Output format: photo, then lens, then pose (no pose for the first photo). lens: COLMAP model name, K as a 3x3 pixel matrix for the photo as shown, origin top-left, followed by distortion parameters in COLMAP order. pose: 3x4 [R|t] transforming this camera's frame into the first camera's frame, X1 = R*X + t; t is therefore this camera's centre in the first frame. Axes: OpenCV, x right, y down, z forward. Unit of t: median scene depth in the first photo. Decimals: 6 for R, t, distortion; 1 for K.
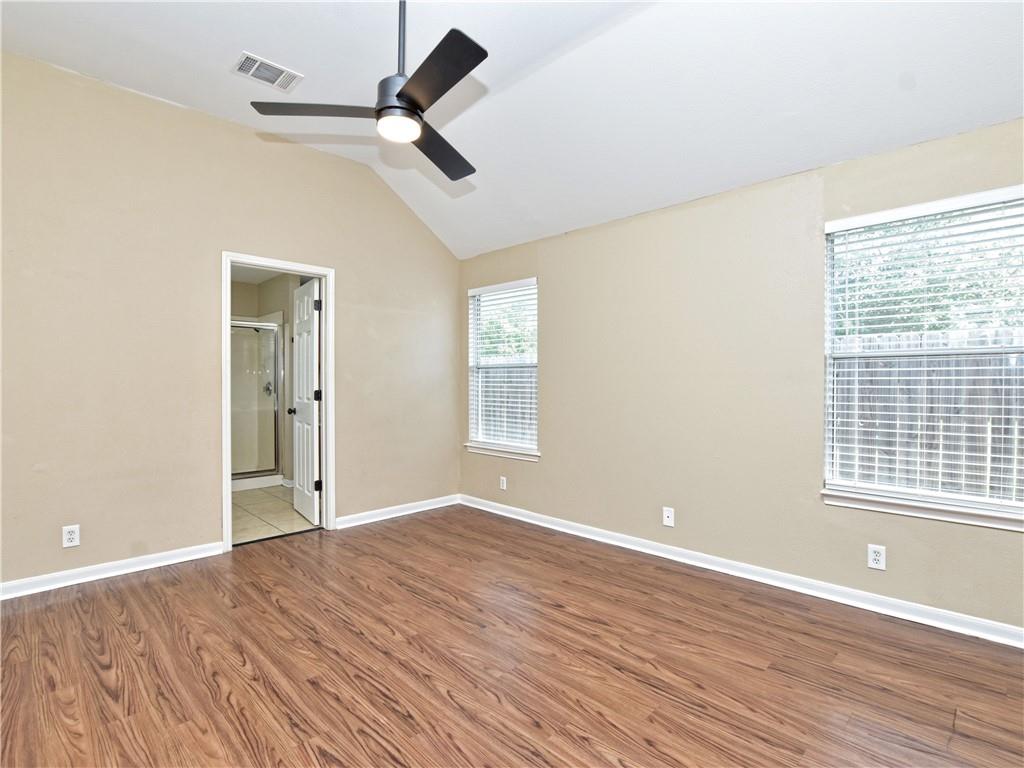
lens RADIAL K [[509.2, 0, 516.2], [0, 509.2, 386.1], [0, 0, 1]] dist [-0.038550, 0.007353]
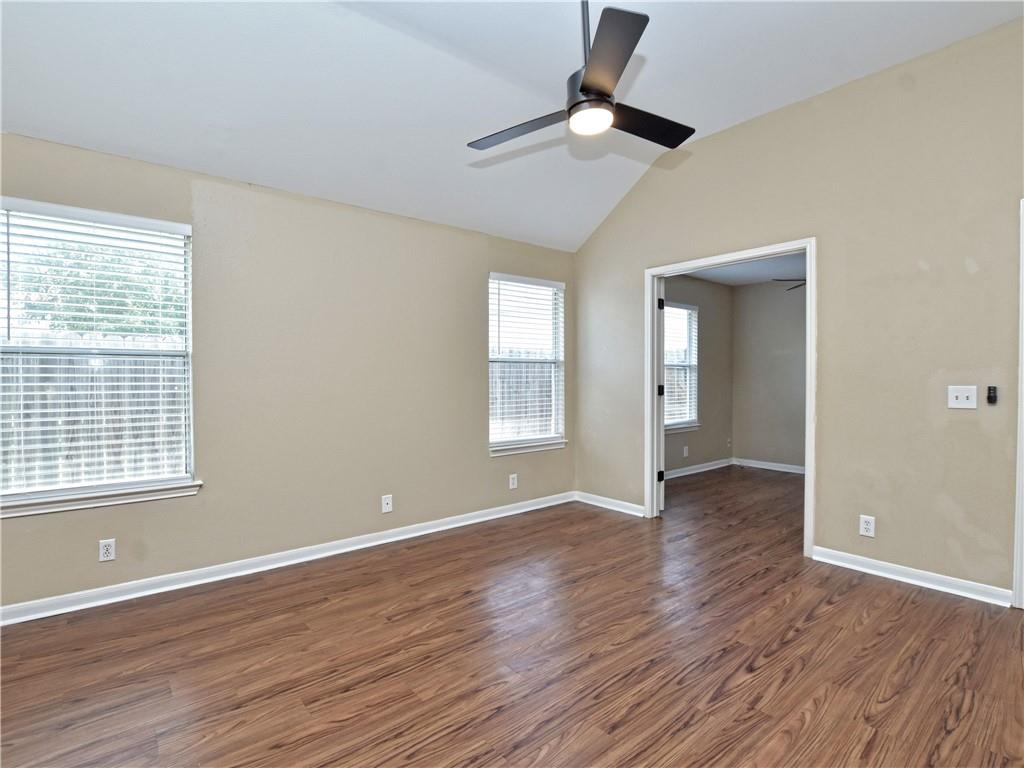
lens RADIAL K [[509.2, 0, 516.2], [0, 509.2, 386.1], [0, 0, 1]] dist [-0.038550, 0.007353]
pose [[0.090420, -0.017200, 0.995755, -0.917104], [0.011045, 0.999807, 0.016267, -0.005419], [-0.995842, 0.009527, 0.090593, 0.785928]]
